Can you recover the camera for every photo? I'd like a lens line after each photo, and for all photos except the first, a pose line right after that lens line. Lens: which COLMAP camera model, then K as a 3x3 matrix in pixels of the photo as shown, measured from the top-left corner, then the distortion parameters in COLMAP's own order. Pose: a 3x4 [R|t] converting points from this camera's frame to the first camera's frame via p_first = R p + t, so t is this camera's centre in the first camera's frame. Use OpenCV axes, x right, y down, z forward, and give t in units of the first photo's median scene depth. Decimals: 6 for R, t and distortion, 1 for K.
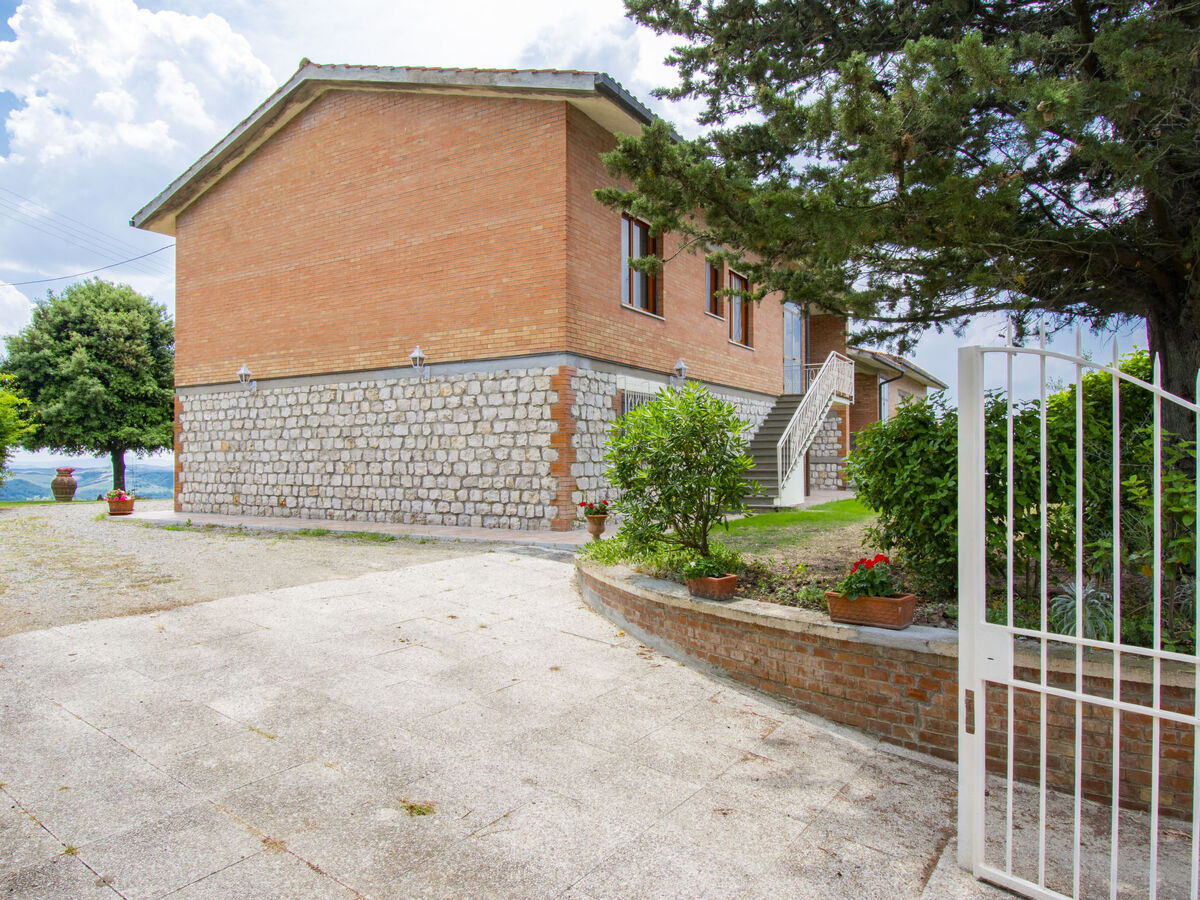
lens RADIAL K [[776.1, 0, 600.9], [0, 776.1, 452.8], [0, 0, 1]] dist [0.002948, -0.000852]
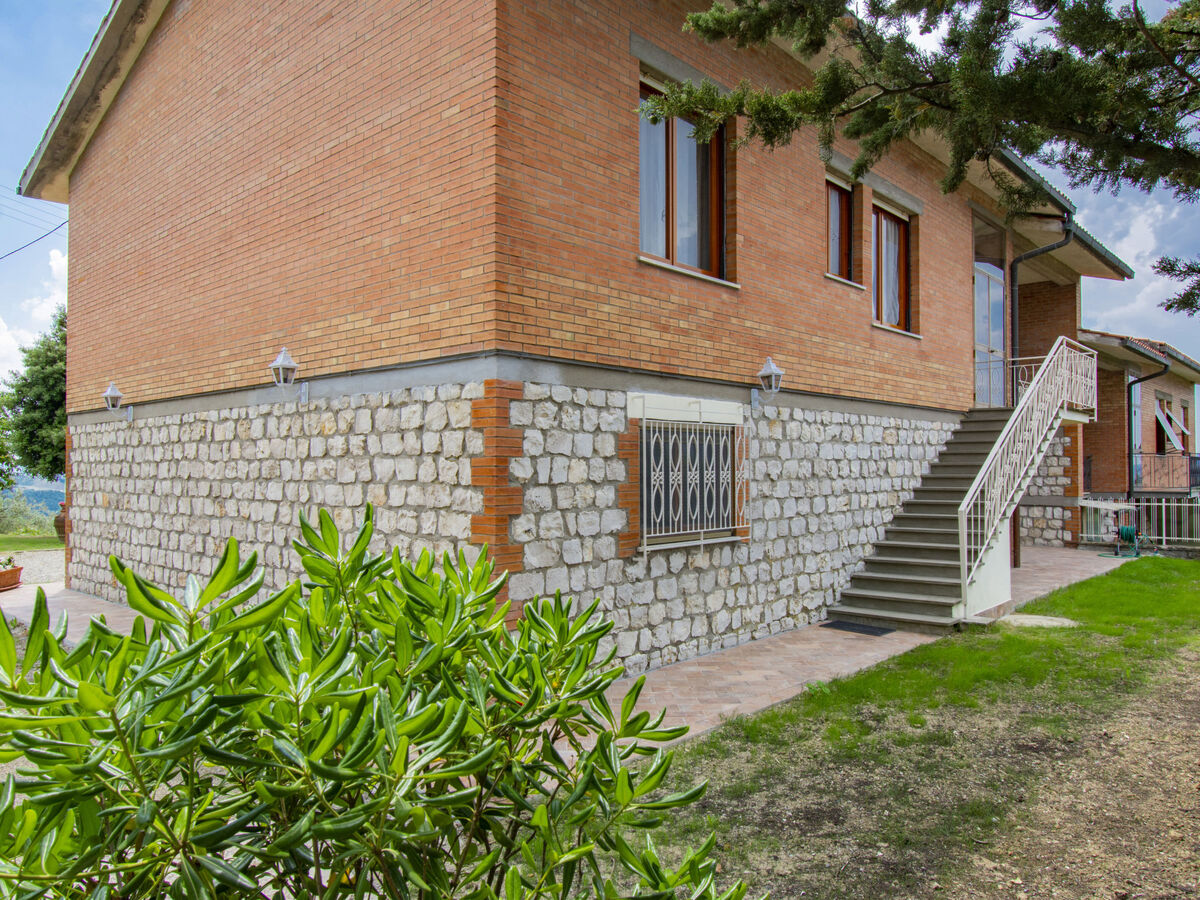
lens RADIAL K [[848.1, 0, 596.7], [0, 848.1, 456.1], [0, 0, 1]] dist [0.013473, -0.027210]
pose [[0.981119, -0.002864, -0.193386, 0.101507], [0.002059, 0.999988, -0.004366, -0.050005], [0.193396, 0.003885, 0.981113, 0.396525]]
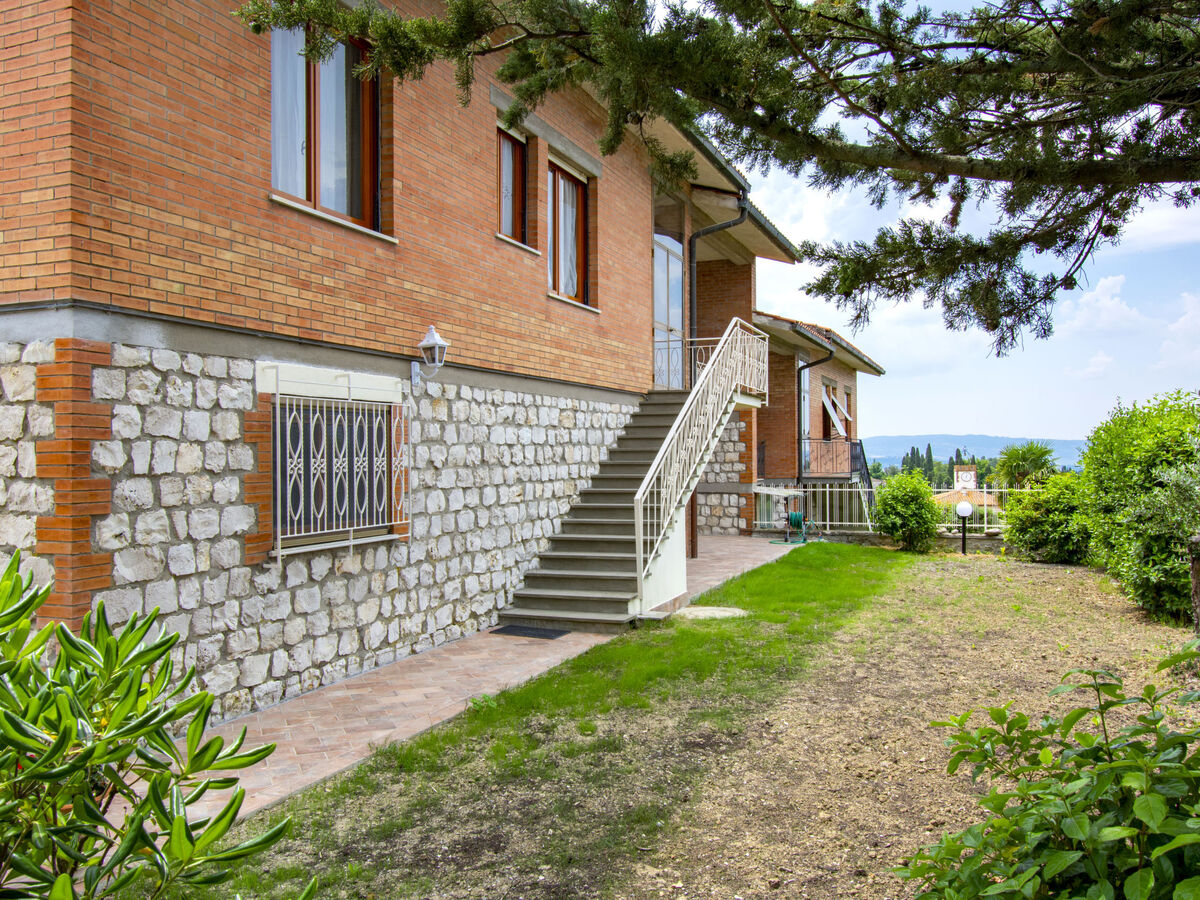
lens RADIAL K [[989.0, 0, 601.0], [0, 989.0, 451.2], [0, 0, 1]] dist [0.013623, -0.030742]
pose [[0.986444, -0.002038, 0.164085, 0.108030], [0.001002, 0.999979, 0.006397, -0.049468], [-0.164094, -0.006146, 0.986426, 0.395184]]
